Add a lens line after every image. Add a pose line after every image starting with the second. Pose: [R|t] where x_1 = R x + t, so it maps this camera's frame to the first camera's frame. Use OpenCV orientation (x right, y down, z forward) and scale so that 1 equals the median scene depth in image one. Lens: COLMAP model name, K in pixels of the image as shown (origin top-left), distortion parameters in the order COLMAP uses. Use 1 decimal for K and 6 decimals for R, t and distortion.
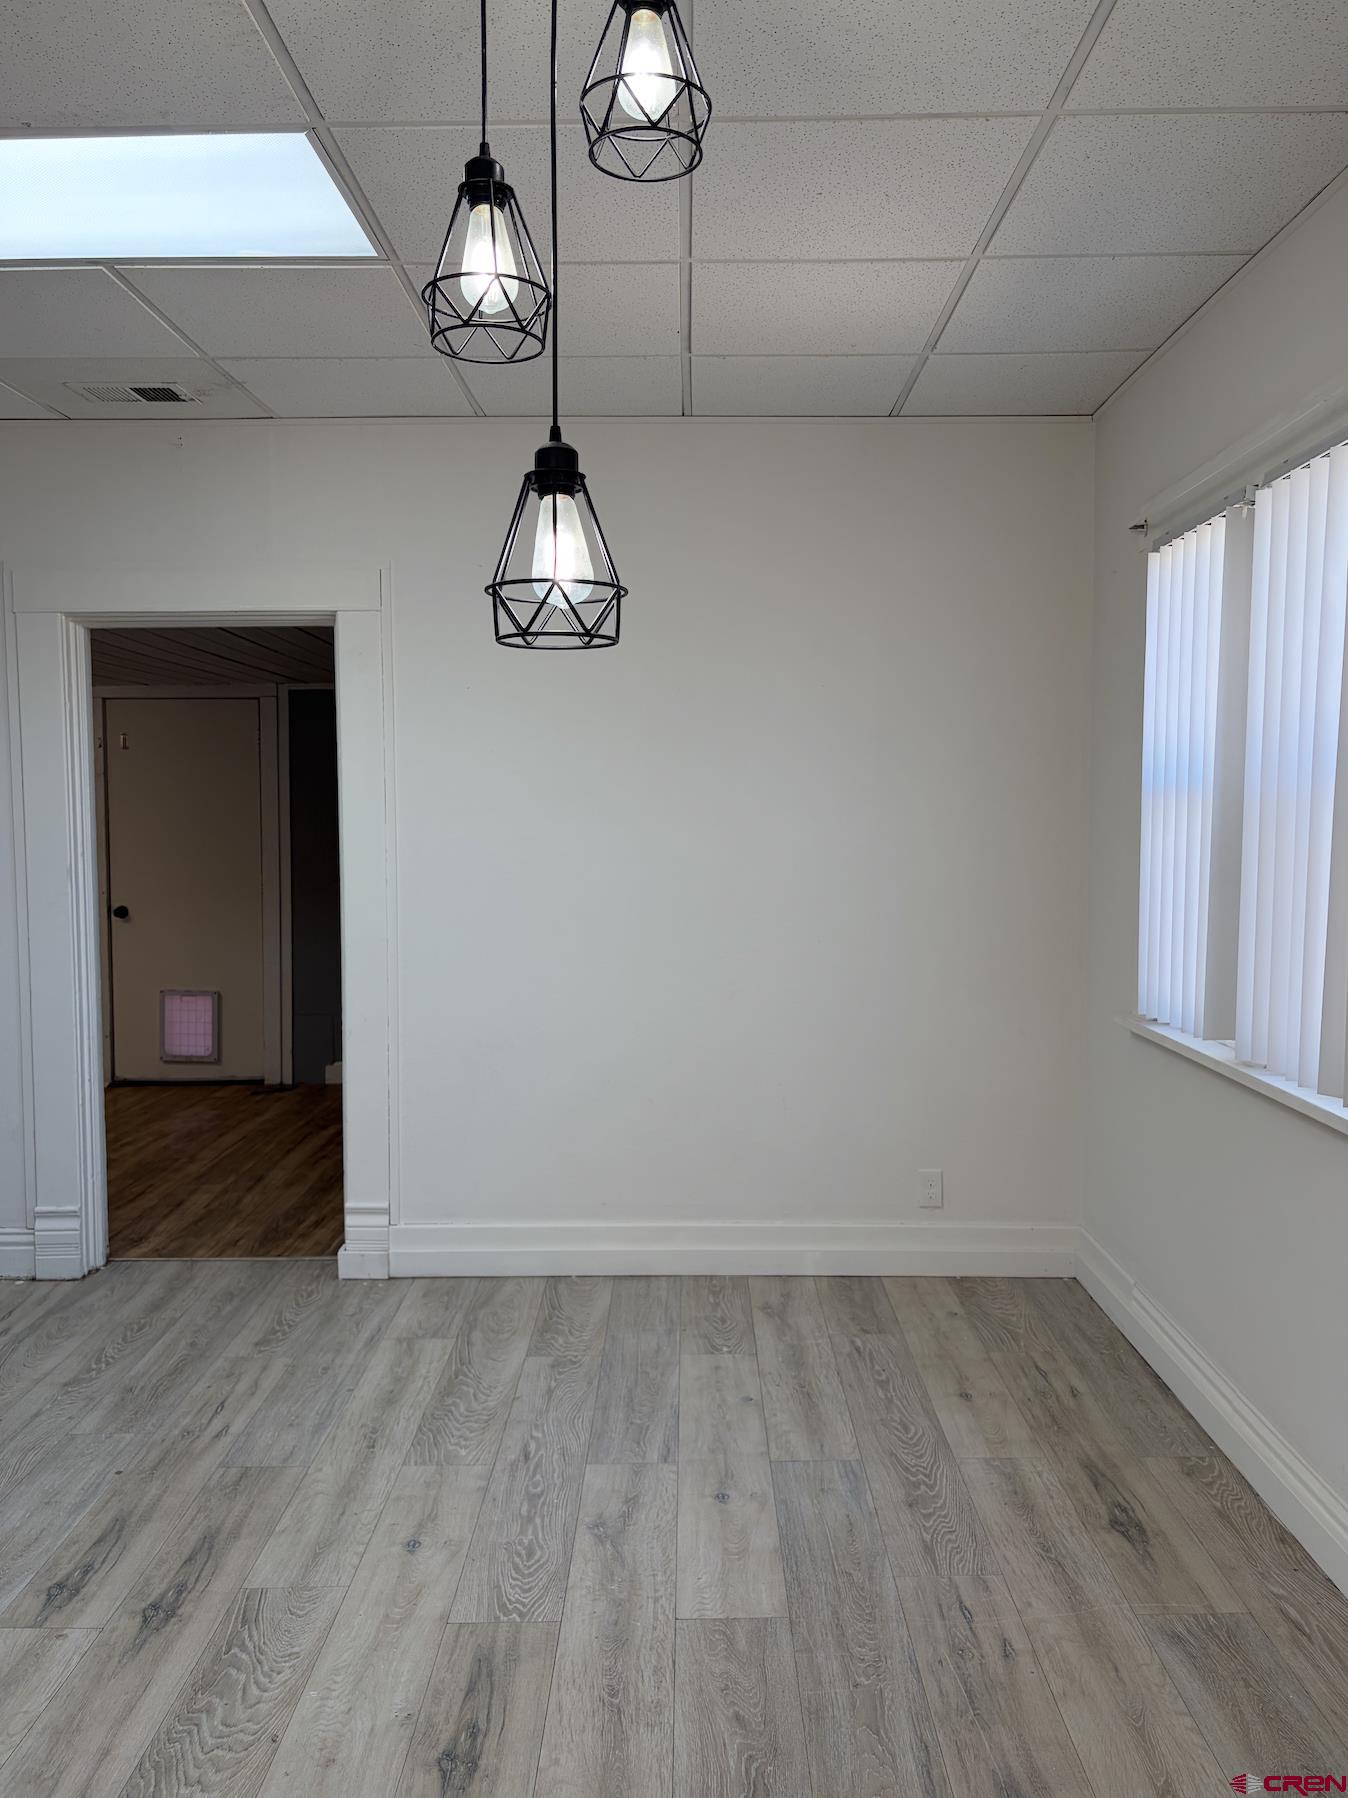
lens RADIAL K [[1370.5, 0, 674.0], [0, 1370.5, 899.0], [0, 0, 1]] dist [0.005778, 0.003850]
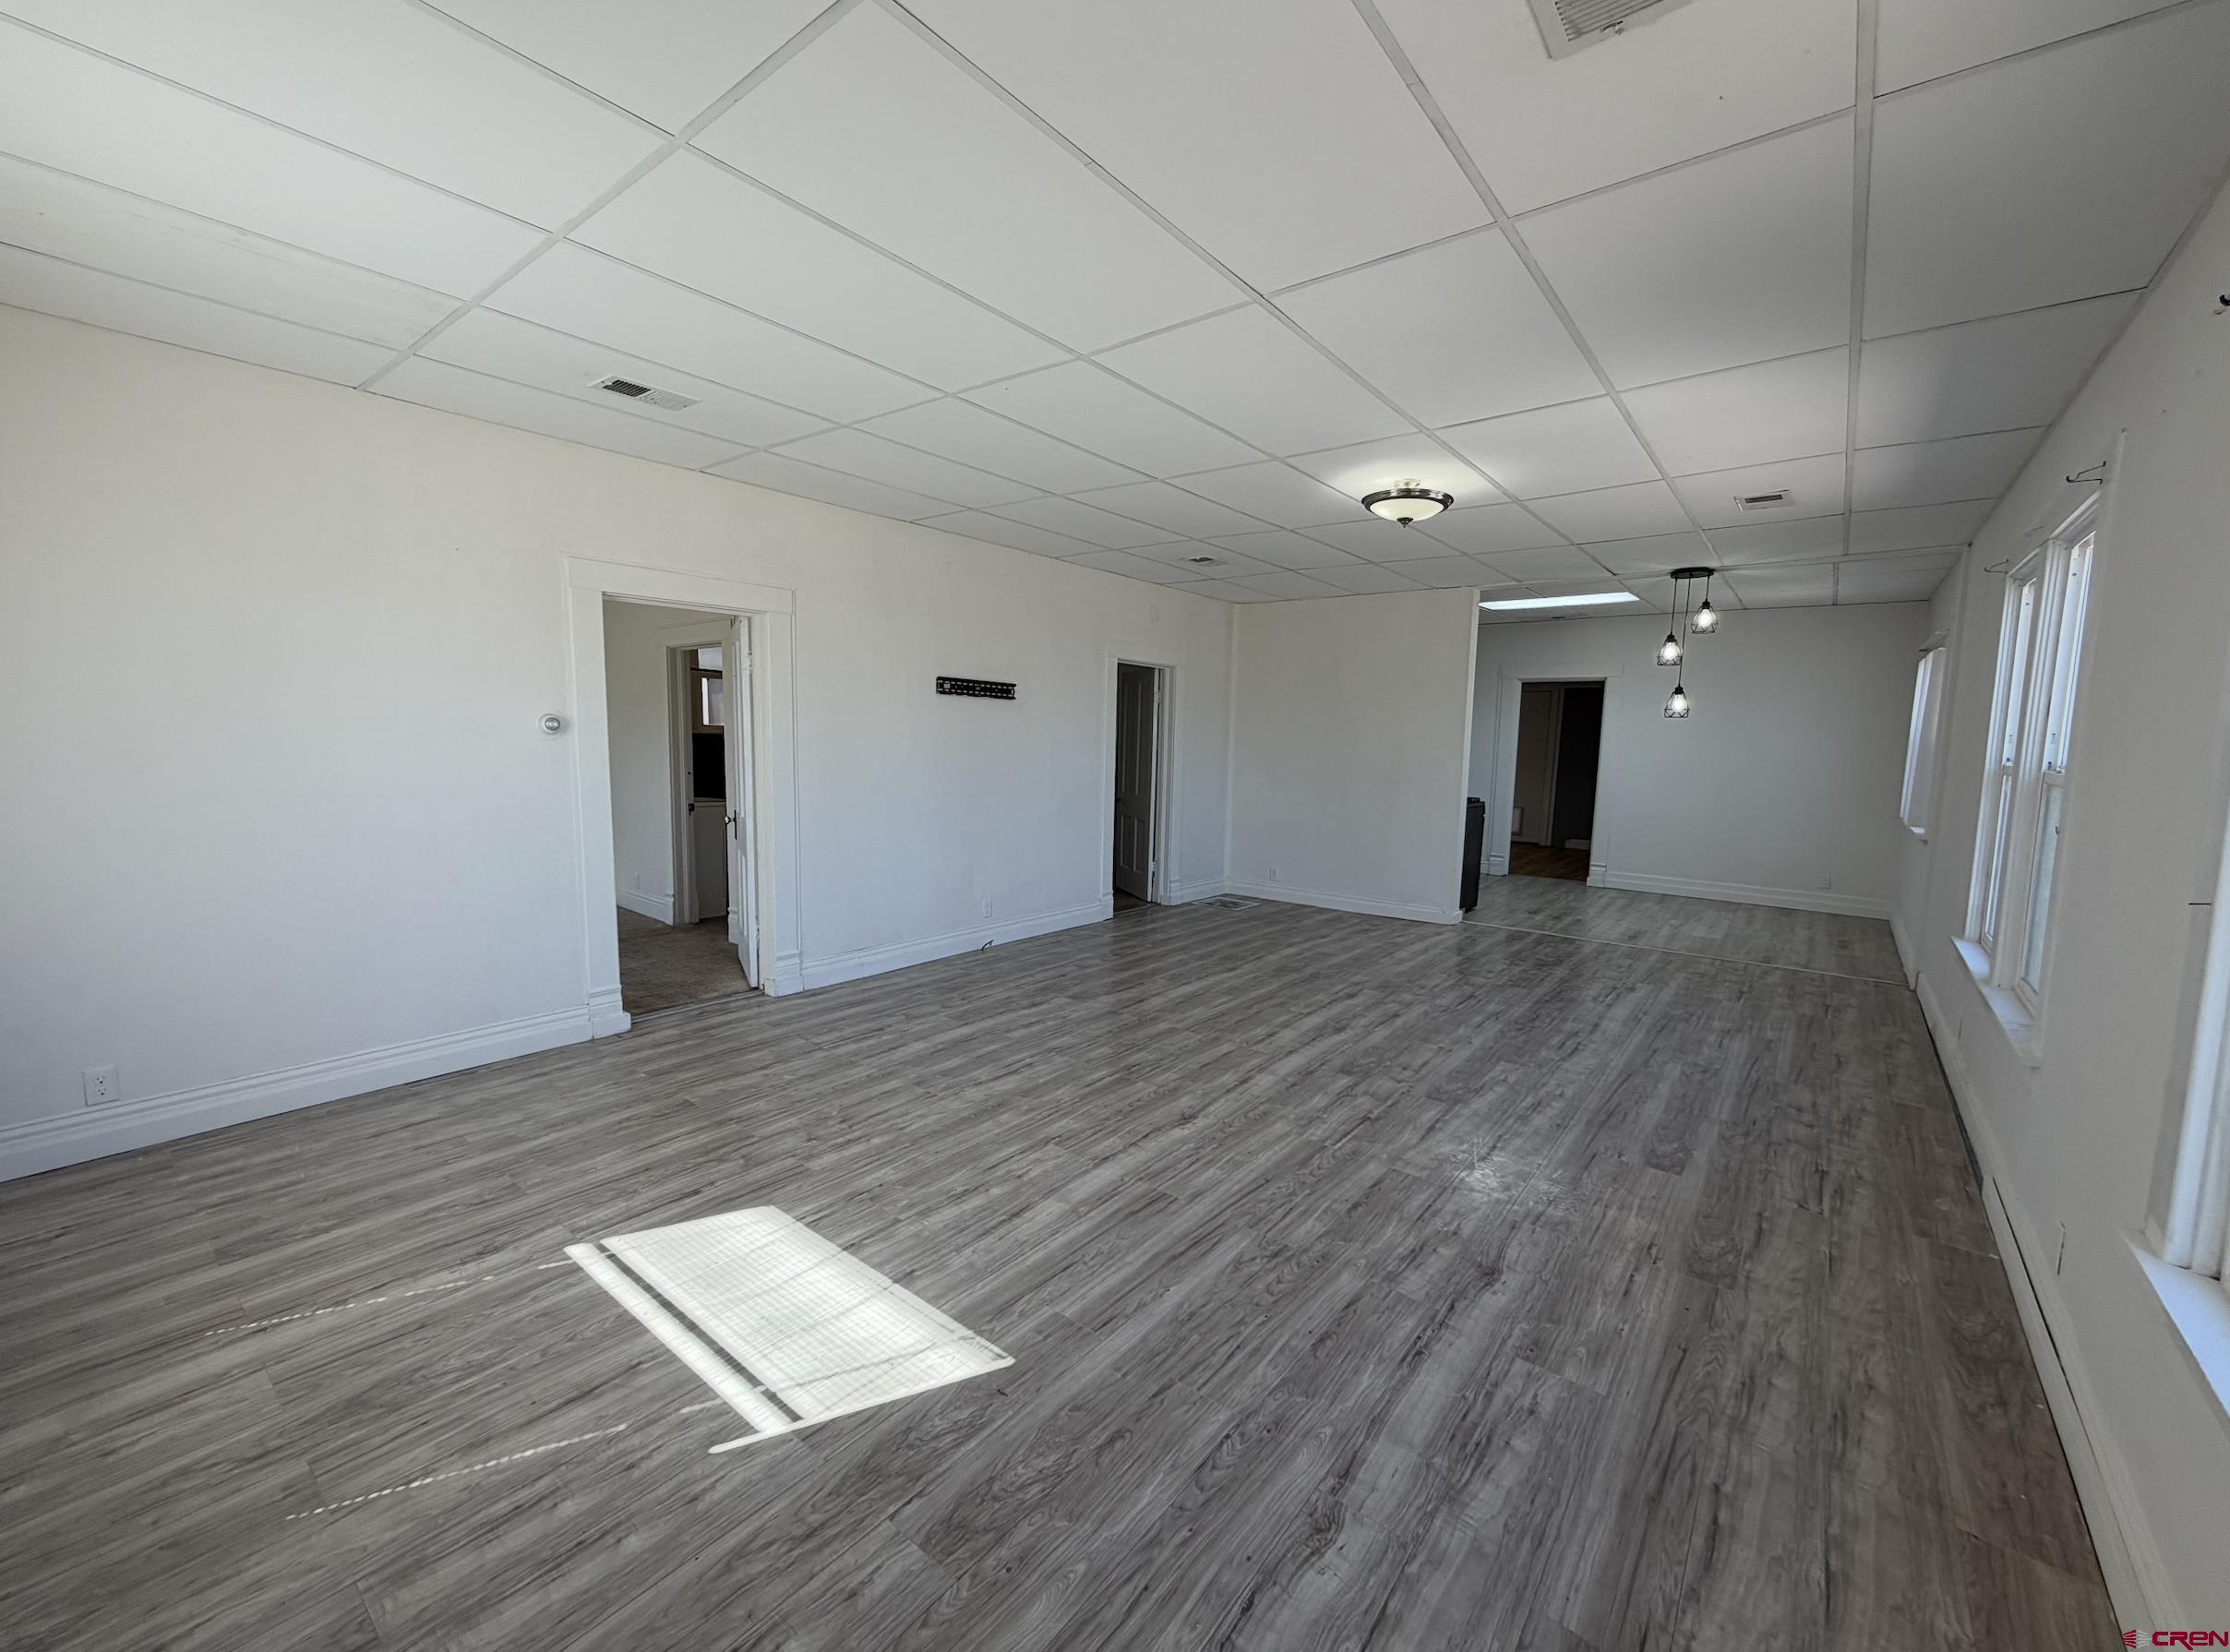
lens RADIAL K [[904.4, 0, 1116.9], [0, 904.4, 827.6], [0, 0, 1]] dist [0.000561, 0.000409]
pose [[0.793533, 0.086442, -0.602356, 0.150890], [-0.061976, 0.996193, 0.061314, 0.082094], [0.605362, -0.011323, 0.795869, -1.388486]]
